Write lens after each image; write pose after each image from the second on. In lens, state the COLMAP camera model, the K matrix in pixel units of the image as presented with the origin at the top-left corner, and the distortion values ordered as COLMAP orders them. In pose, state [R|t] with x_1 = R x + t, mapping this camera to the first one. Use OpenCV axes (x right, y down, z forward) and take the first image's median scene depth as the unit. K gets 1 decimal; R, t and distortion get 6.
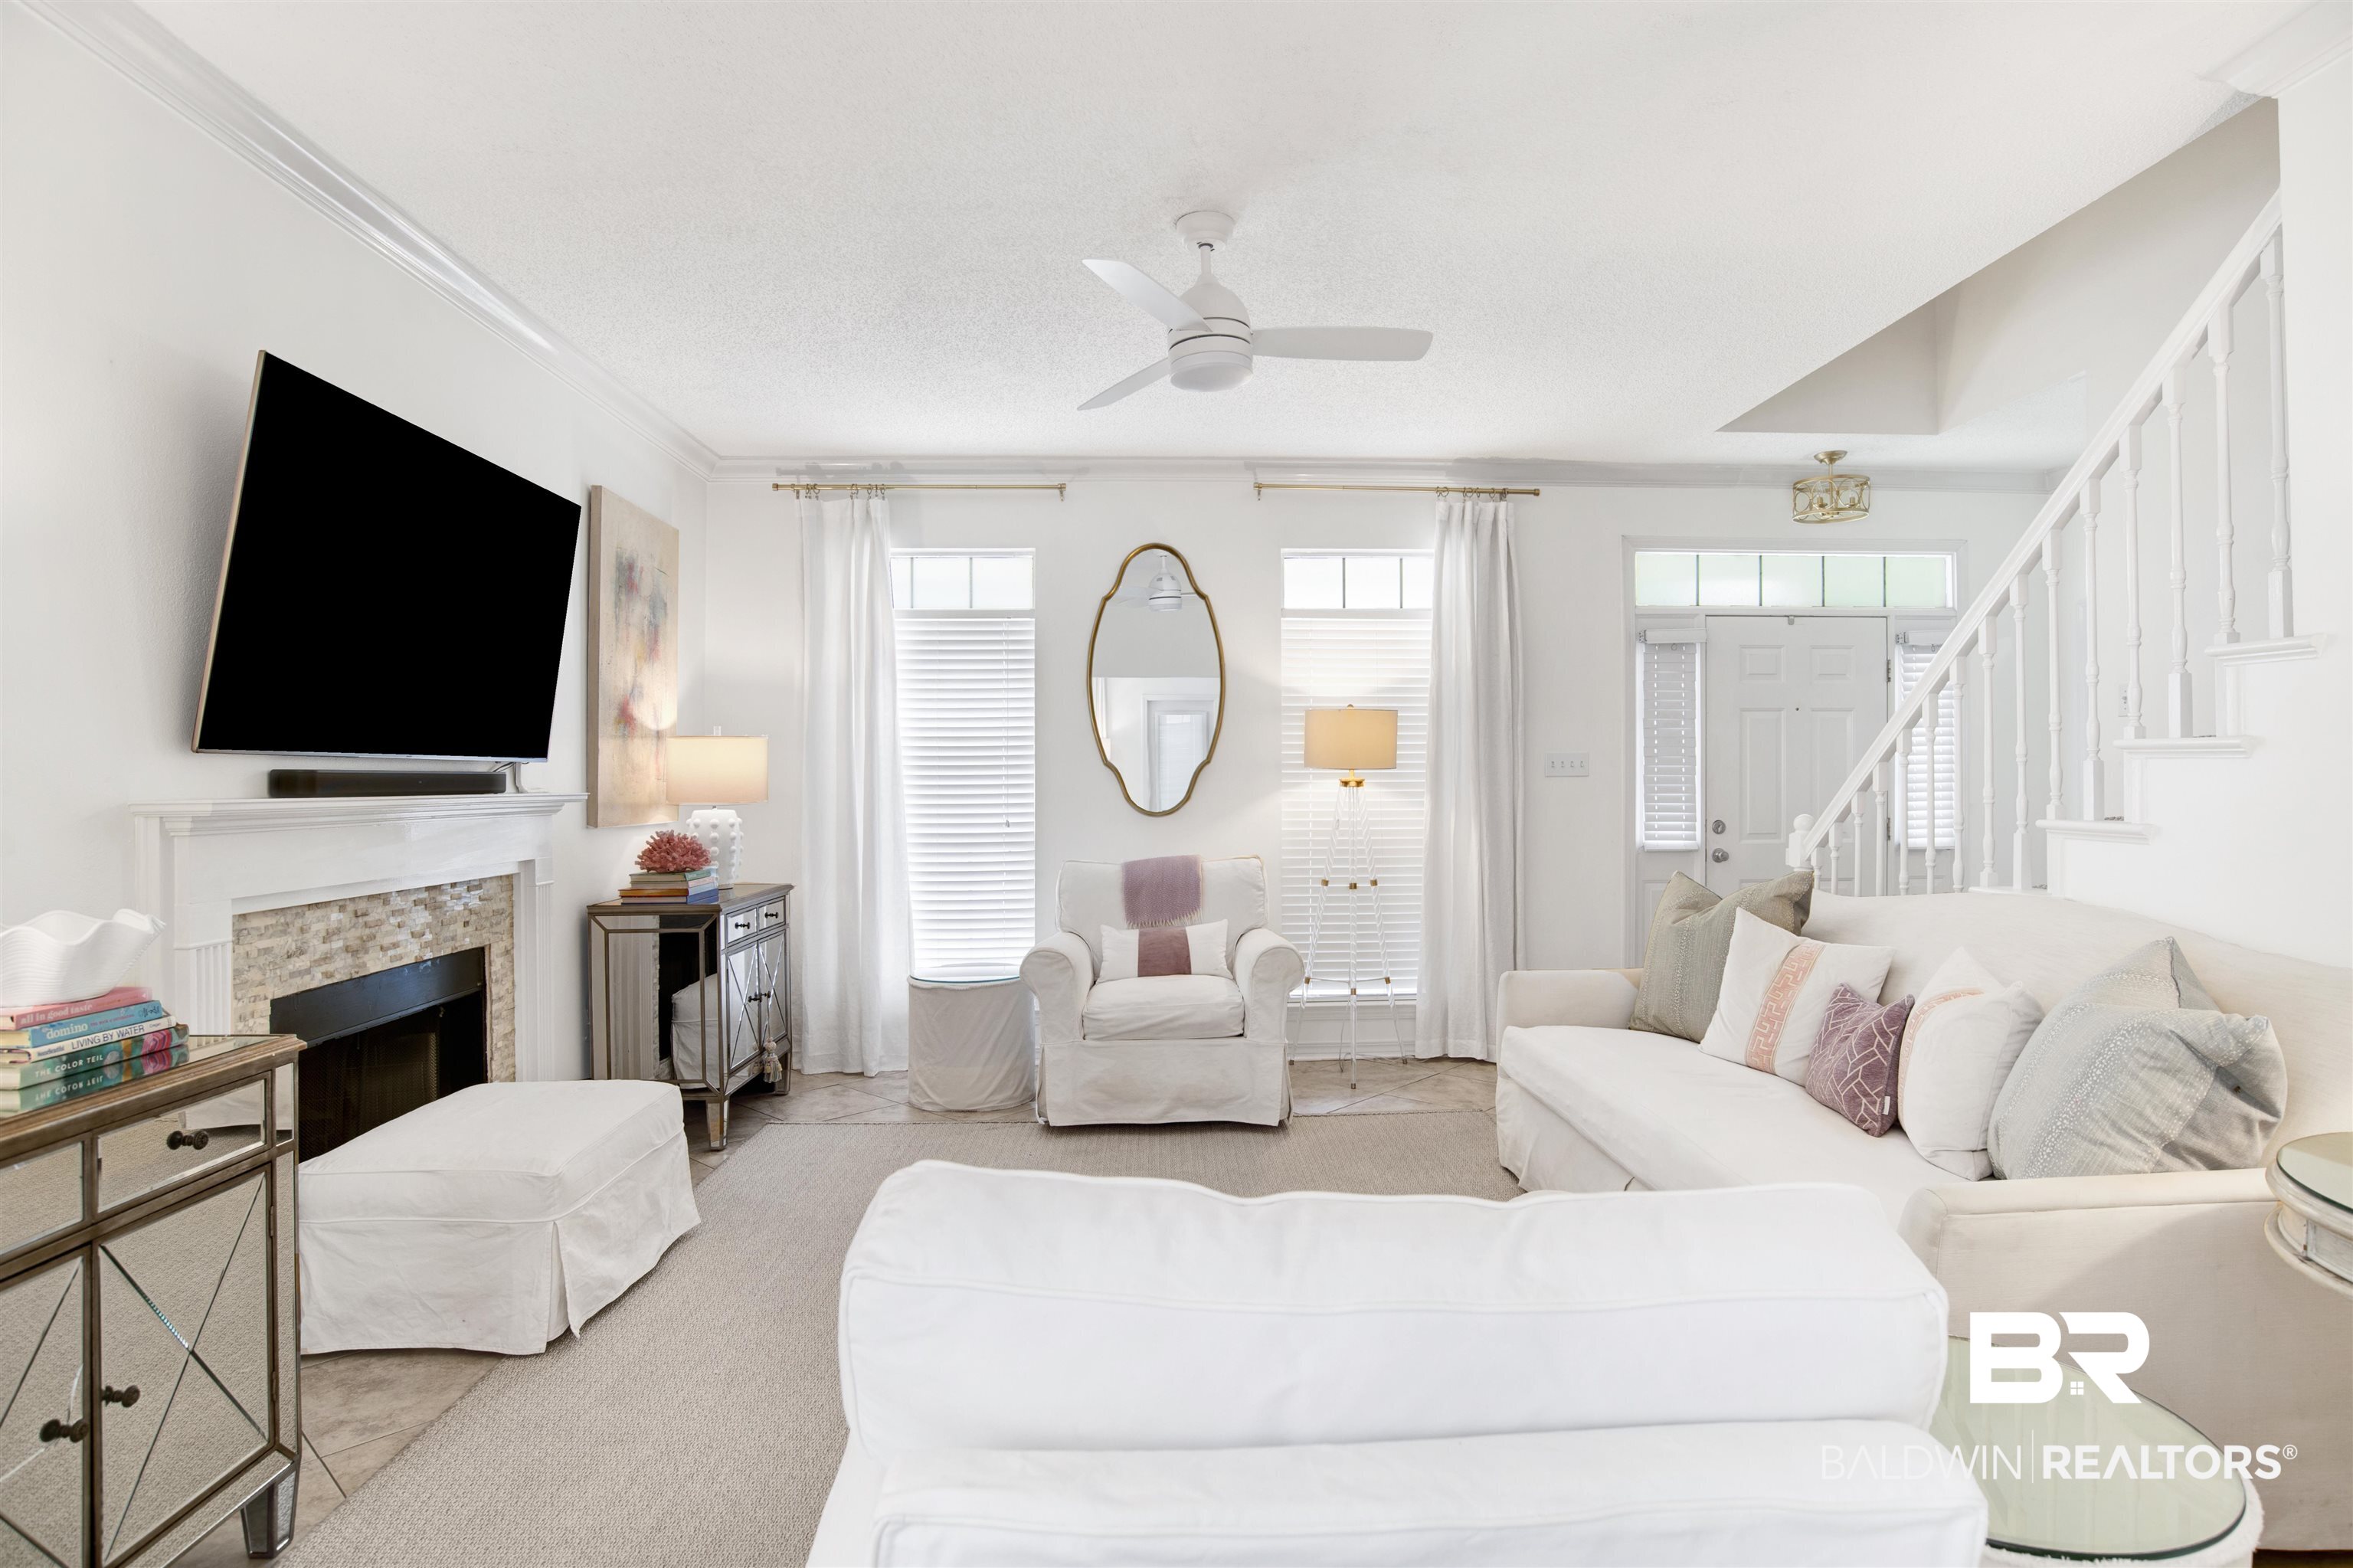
lens RADIAL K [[1247.1, 0, 1176.0], [0, 1247.1, 780.0], [0, 0, 1]] dist [-0.057445, 0.019062]
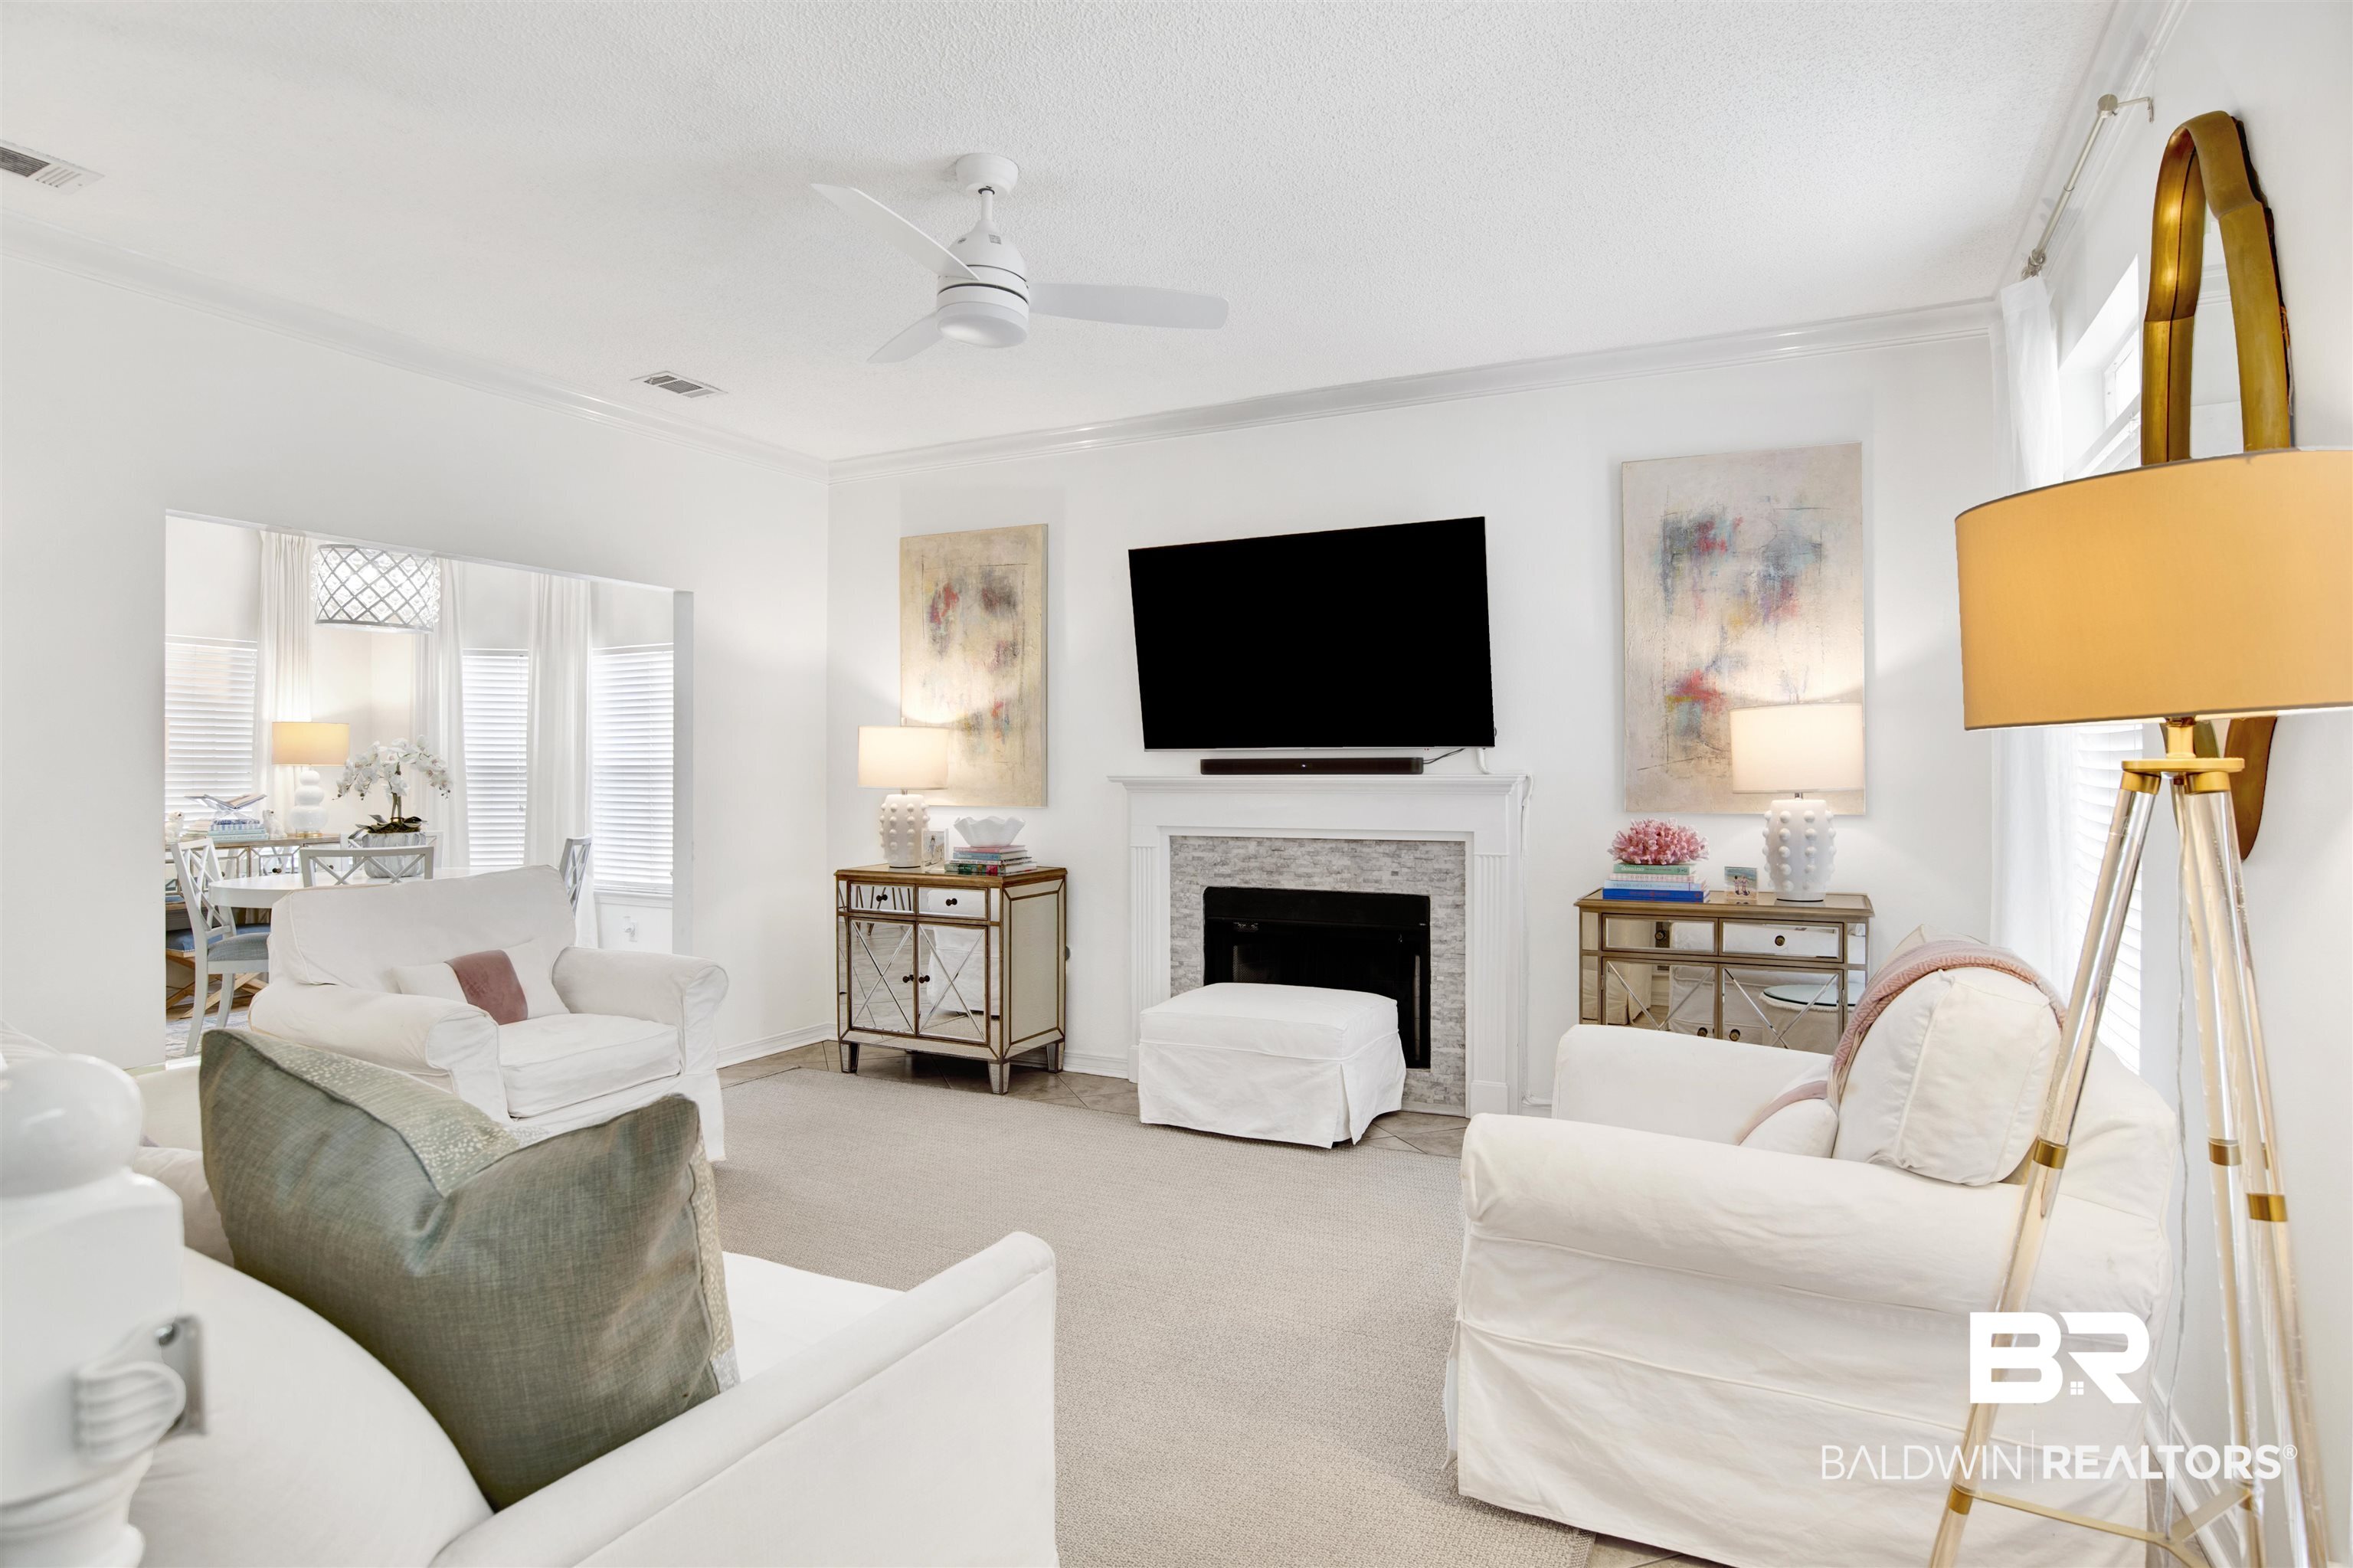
lens RADIAL K [[1247.1, 0, 1188.3], [0, 1247.1, 765.1], [0, 0, 1]] dist [-0.057445, 0.019062]
pose [[-0.471866, -0.002836, -0.881666, 0.812496], [0.002966, 0.999984, -0.004804, 0.008342], [0.881665, -0.004882, -0.471850, 1.667470]]
